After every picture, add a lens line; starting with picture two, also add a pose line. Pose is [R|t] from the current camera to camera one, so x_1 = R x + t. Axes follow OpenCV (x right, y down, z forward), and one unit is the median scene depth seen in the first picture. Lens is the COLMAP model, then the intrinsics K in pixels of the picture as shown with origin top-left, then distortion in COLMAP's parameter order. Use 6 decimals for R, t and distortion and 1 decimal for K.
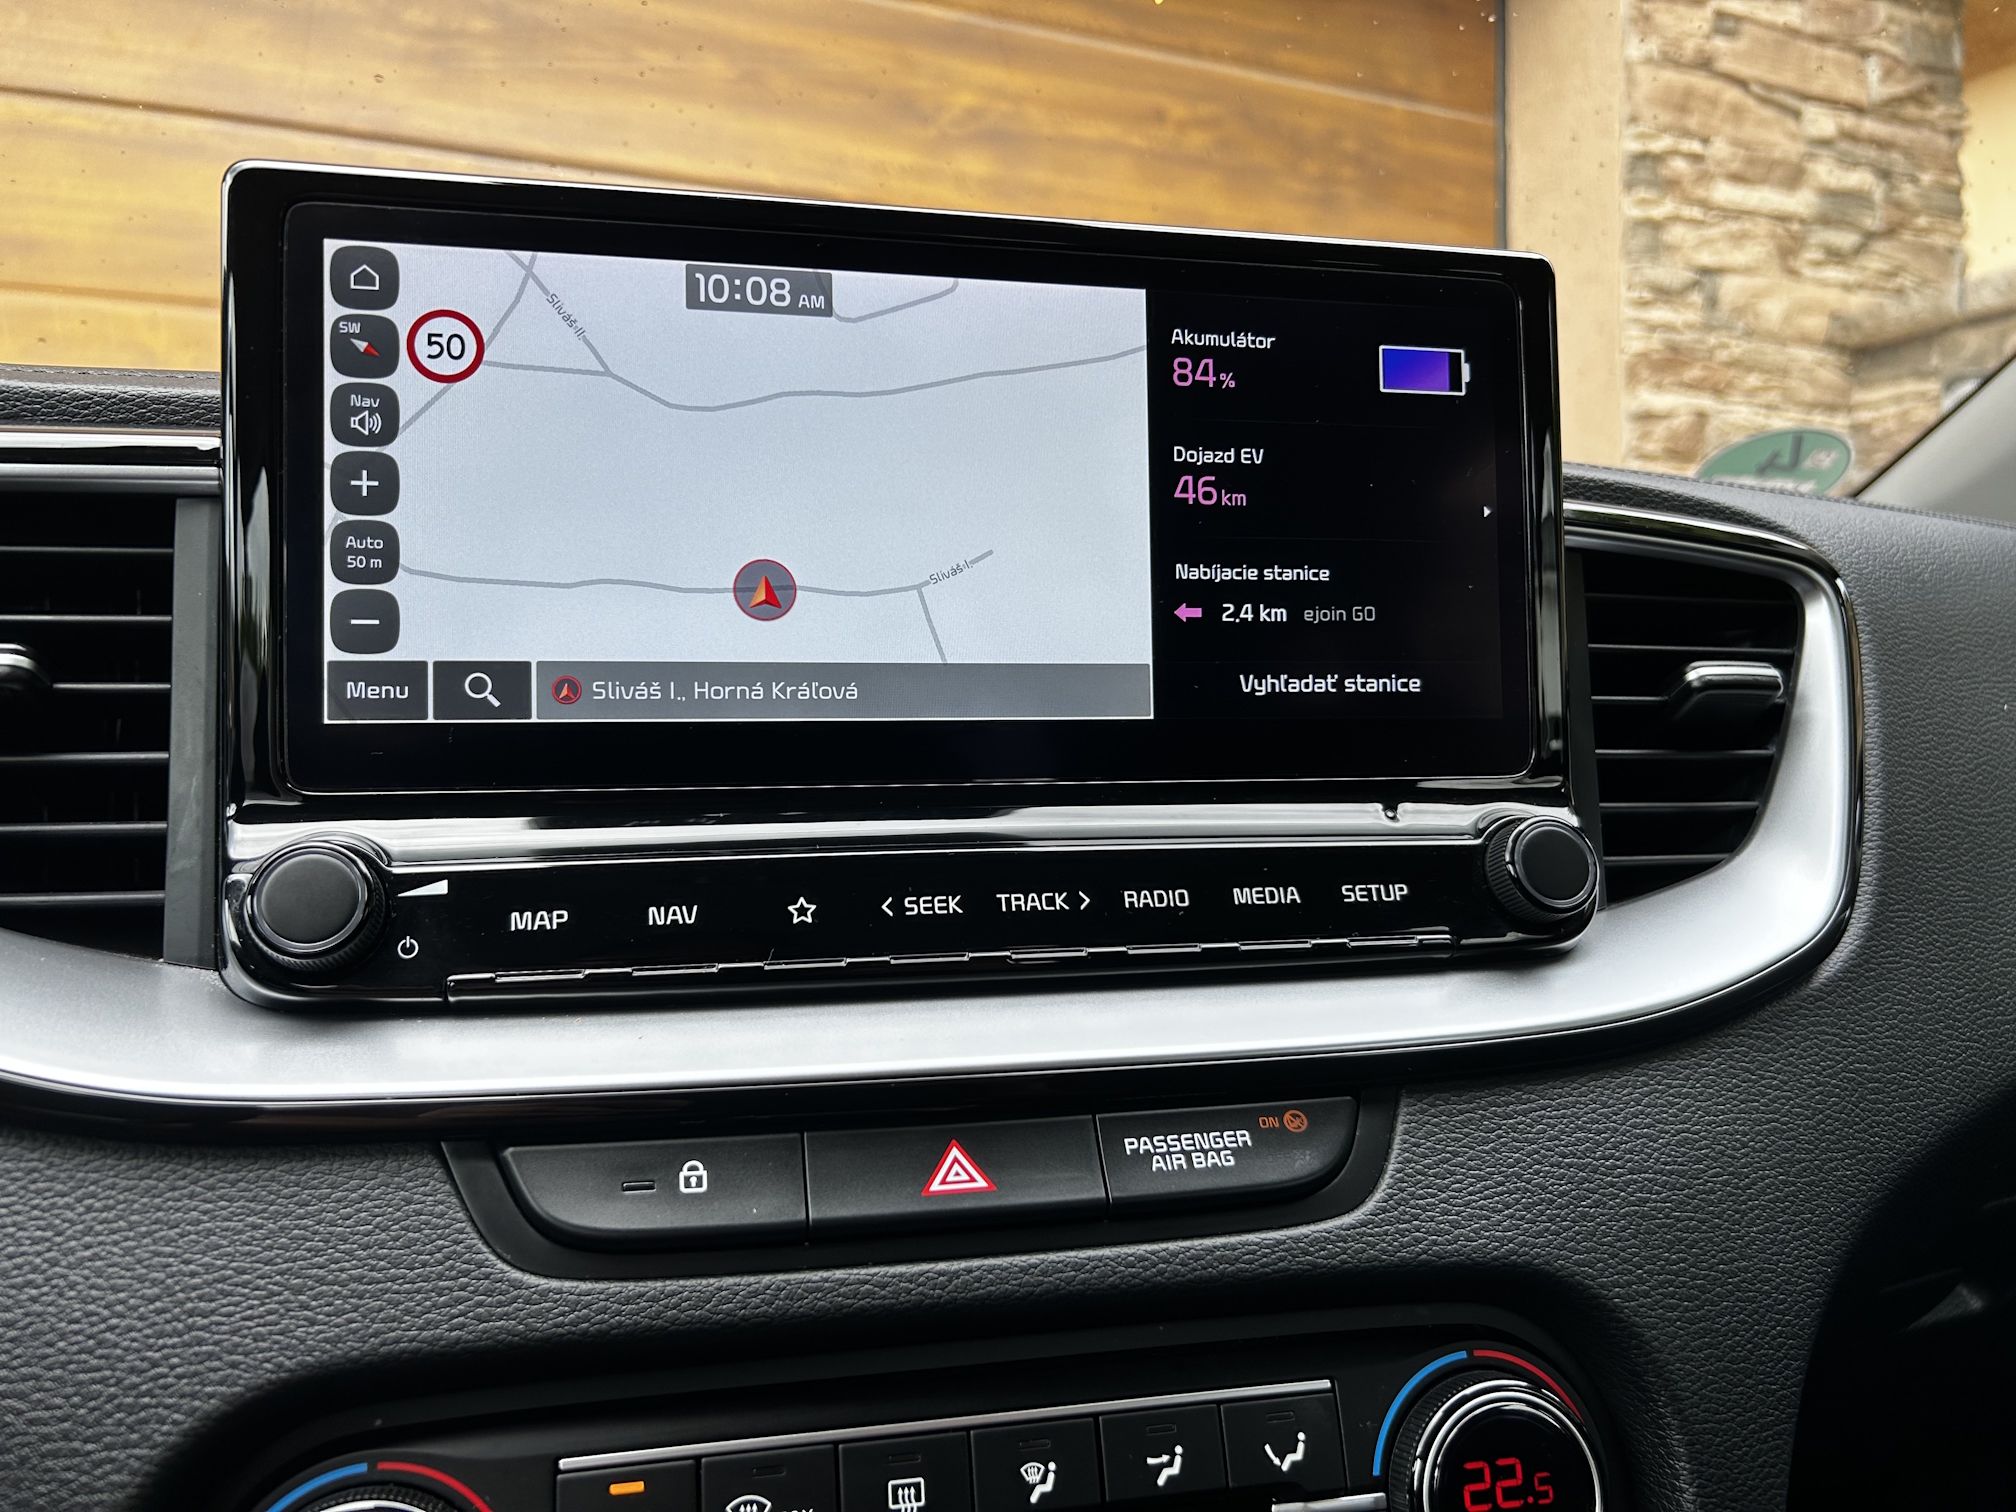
lens RADIAL K [[1547.5, 0, 1018.8], [0, 1547.5, 756.2], [0, 0, 1]] dist [0.035818, -0.053326]
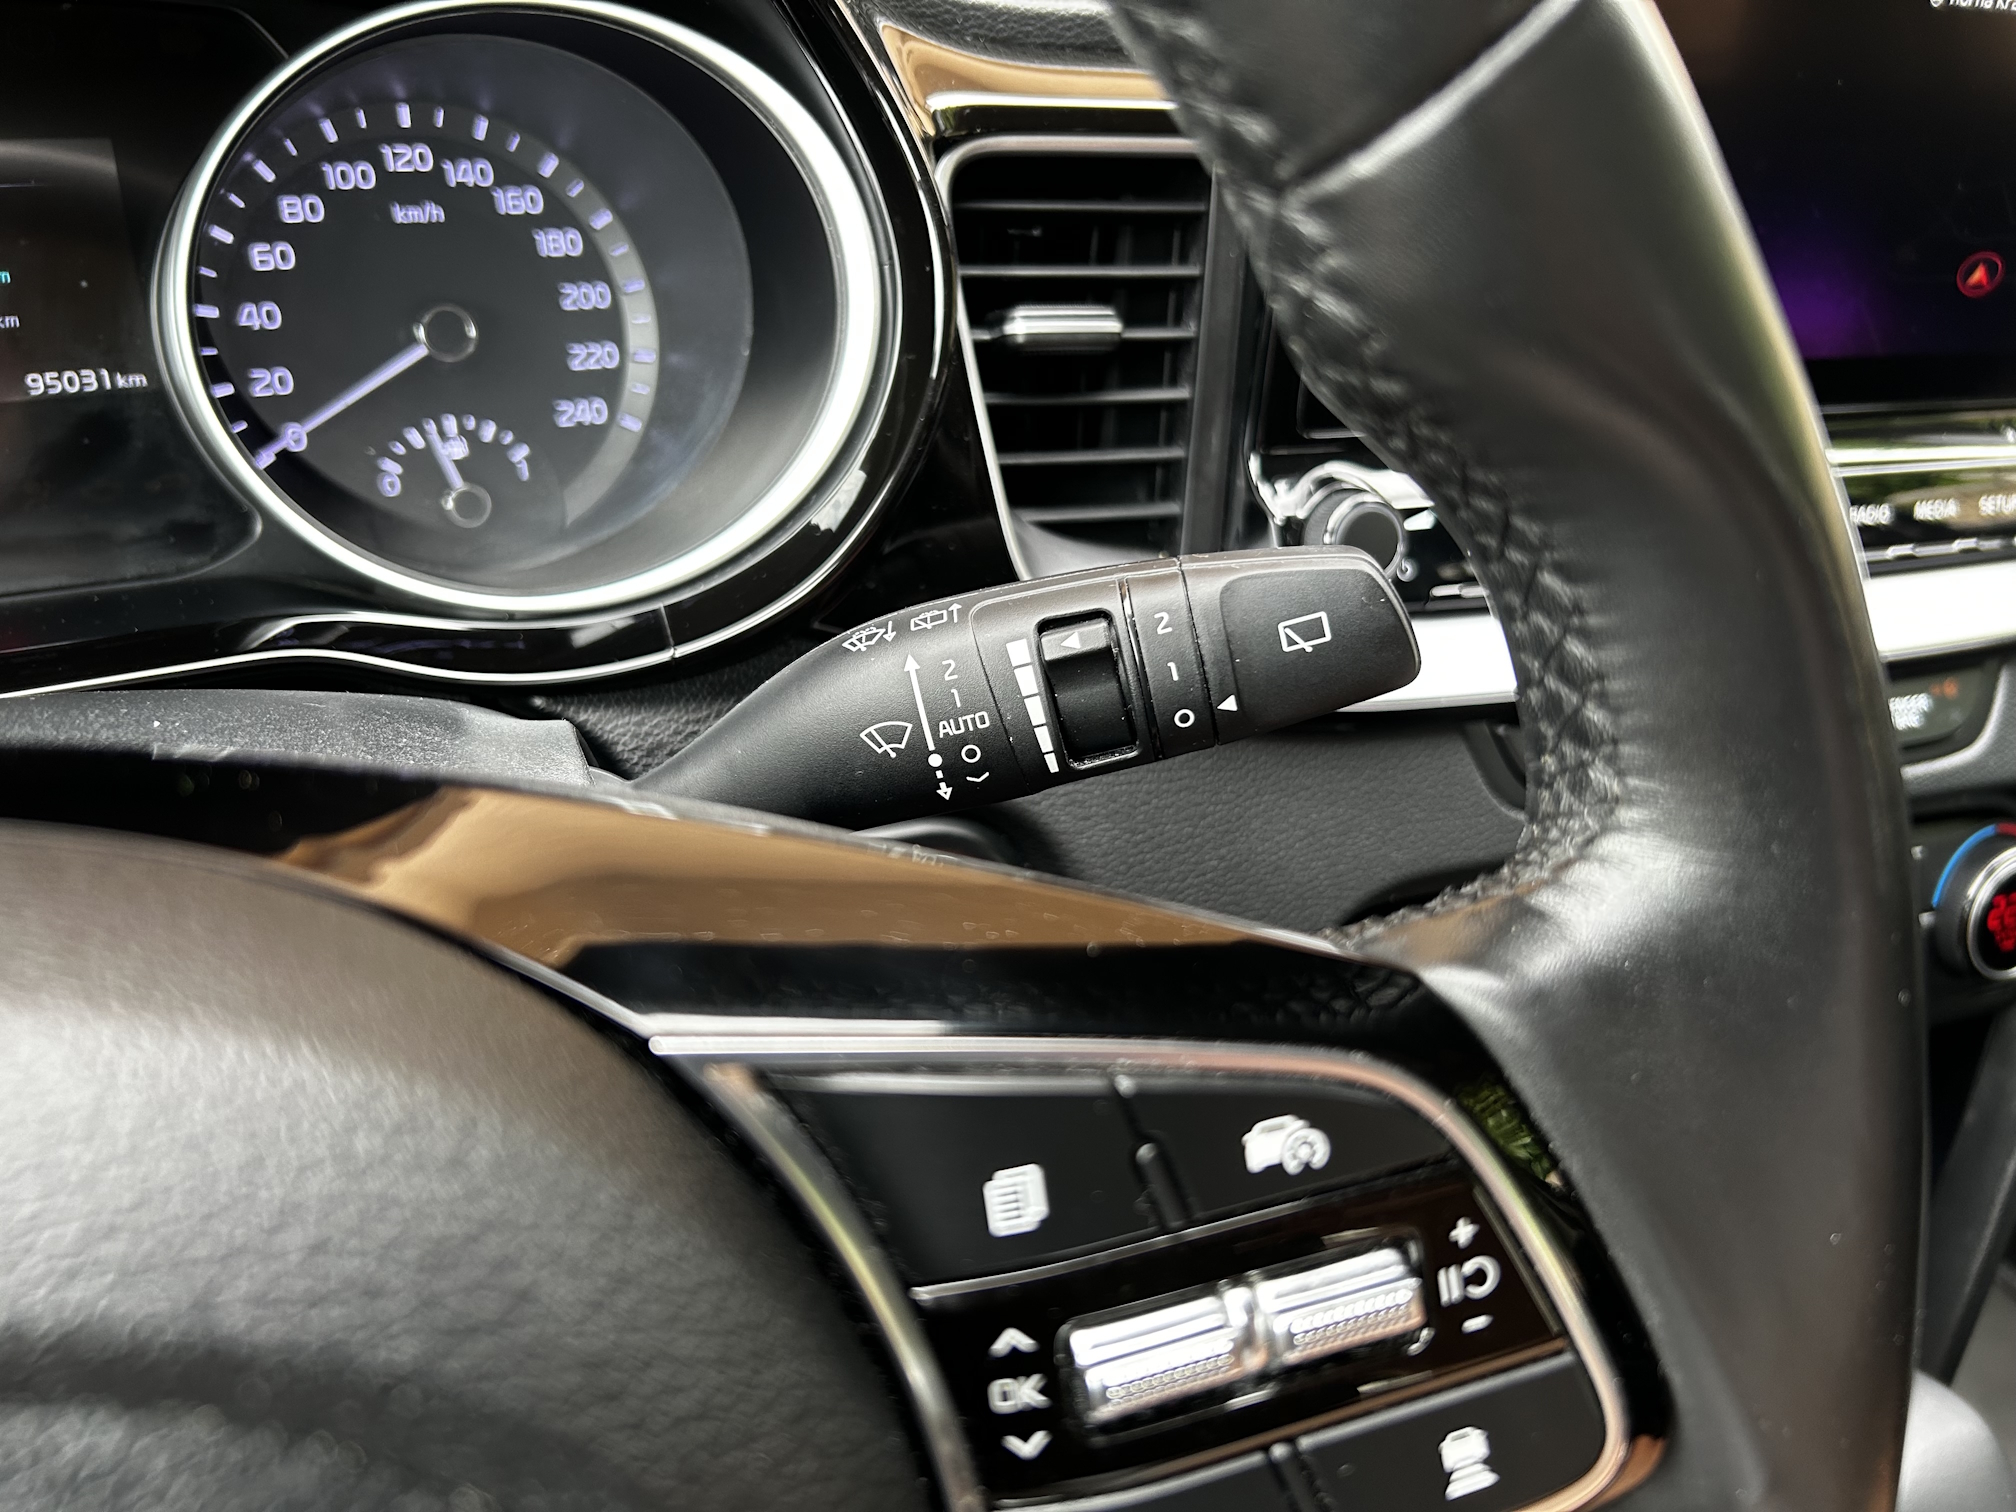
lens RADIAL K [[1629.4, 0, 1000.0], [0, 1629.4, 755.2], [0, 0, 1]] dist [-0.003674, -0.010900]
pose [[0.989881, 0.007533, 0.141702, -0.860488], [-0.073616, 0.880964, 0.467421, -0.326458], [-0.121313, -0.473123, 0.872604, -0.193688]]
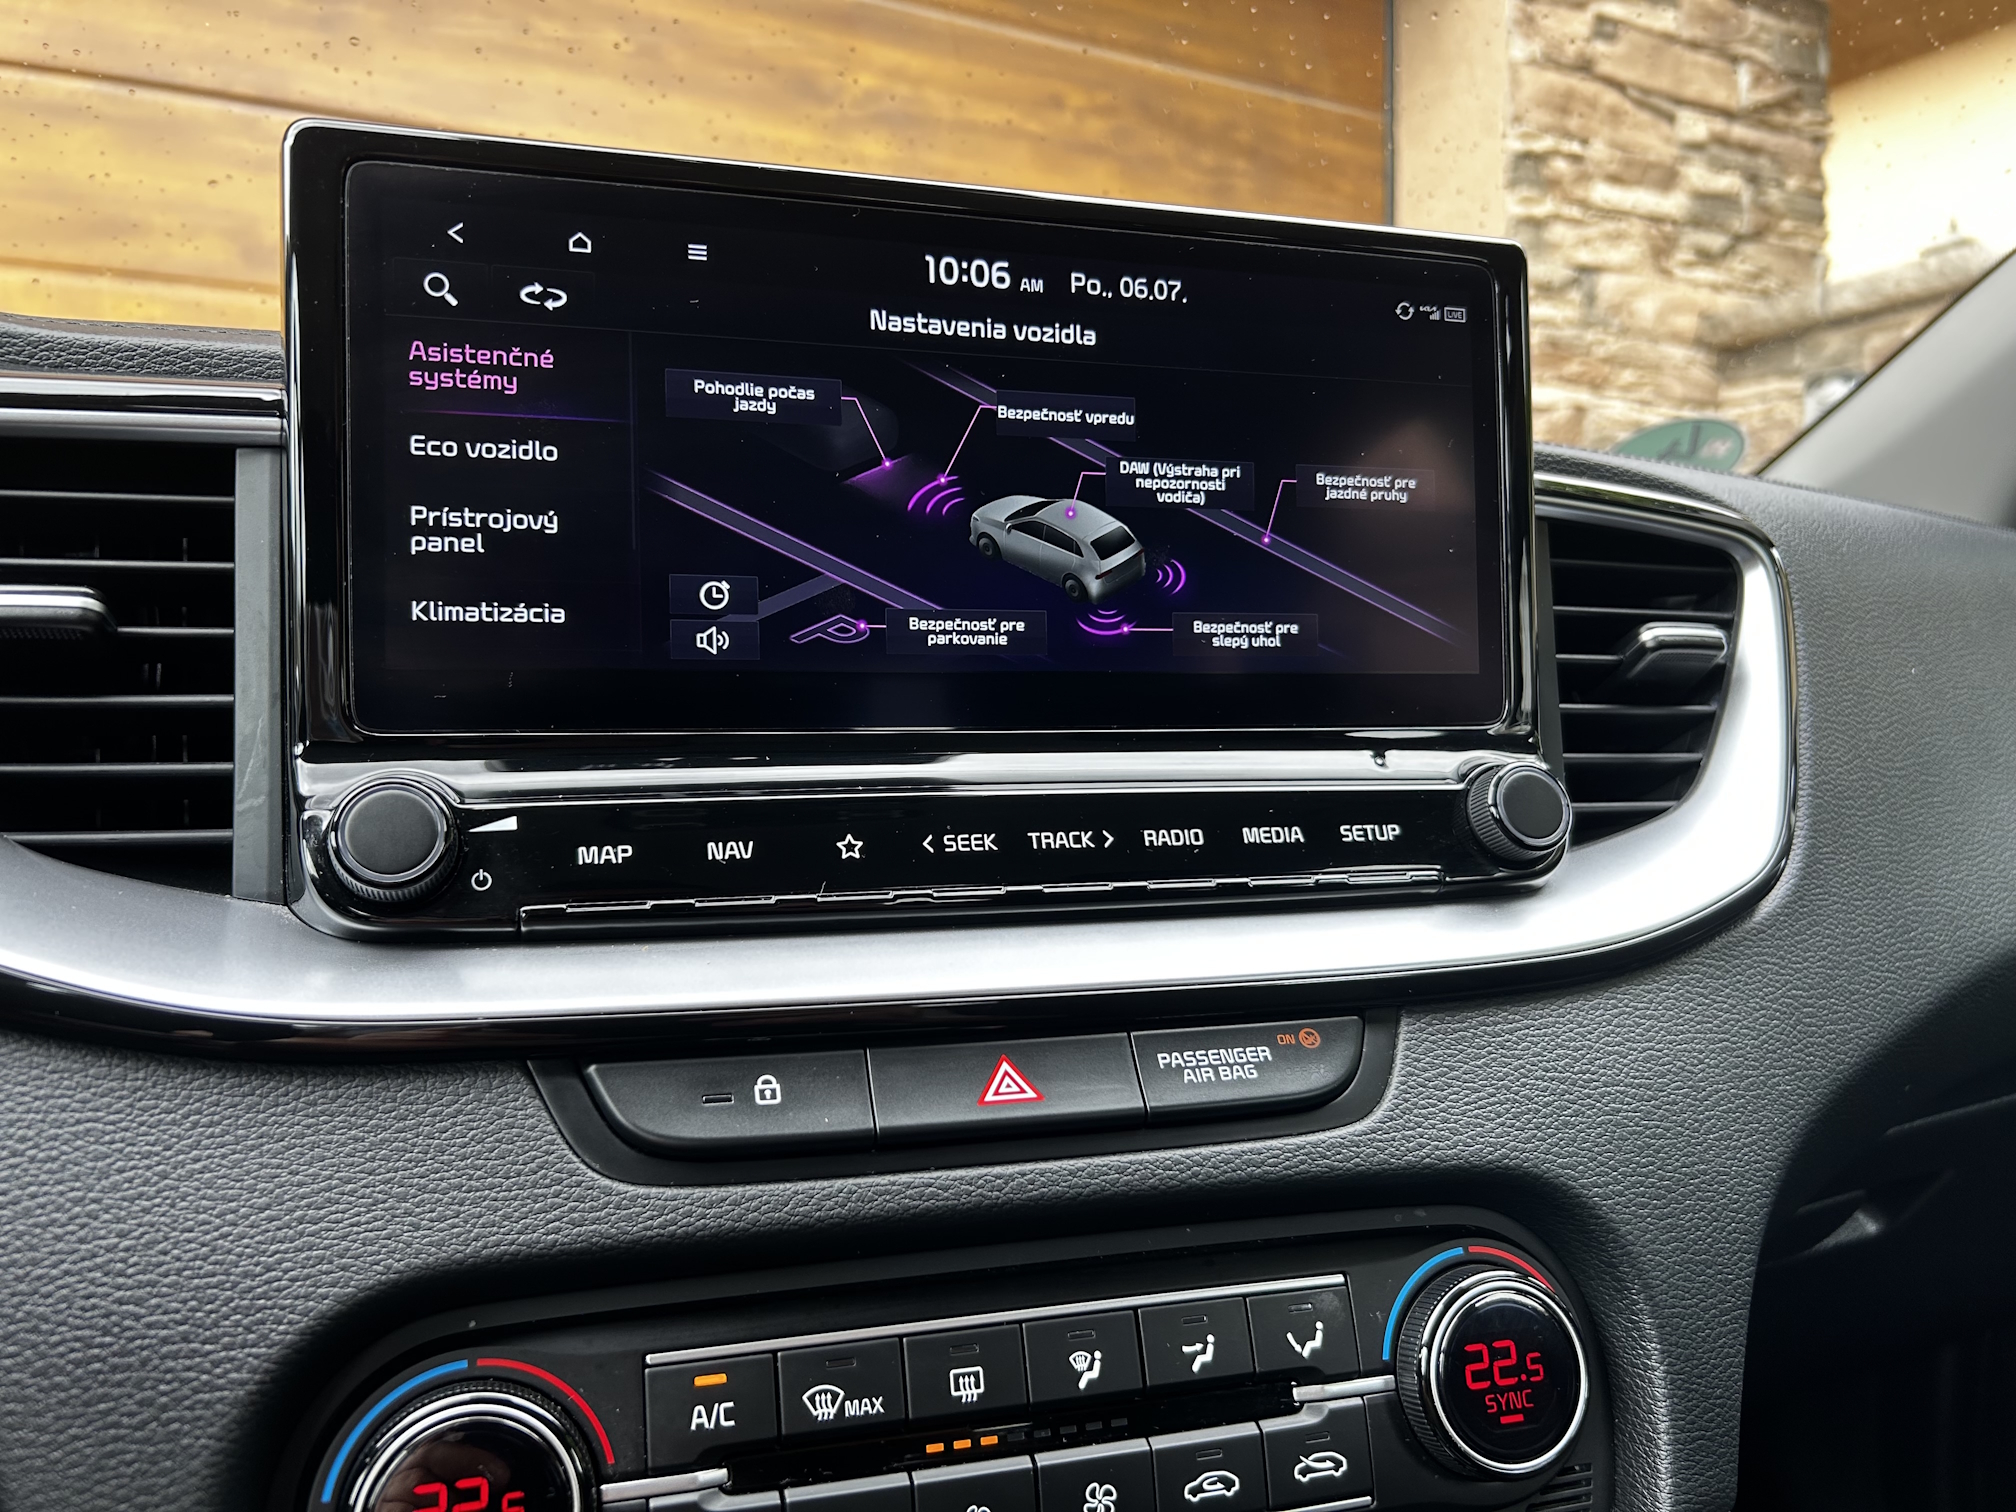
lens RADIAL K [[1547.5, 0, 1002.2], [0, 1547.5, 766.3], [0, 0, 1]] dist [0.035818, -0.053326]
pose [[0.997771, -0.000099, 0.066730, -0.106525], [-0.000838, 0.999901, 0.014018, 0.029731], [-0.066725, -0.014043, 0.997673, -0.061890]]
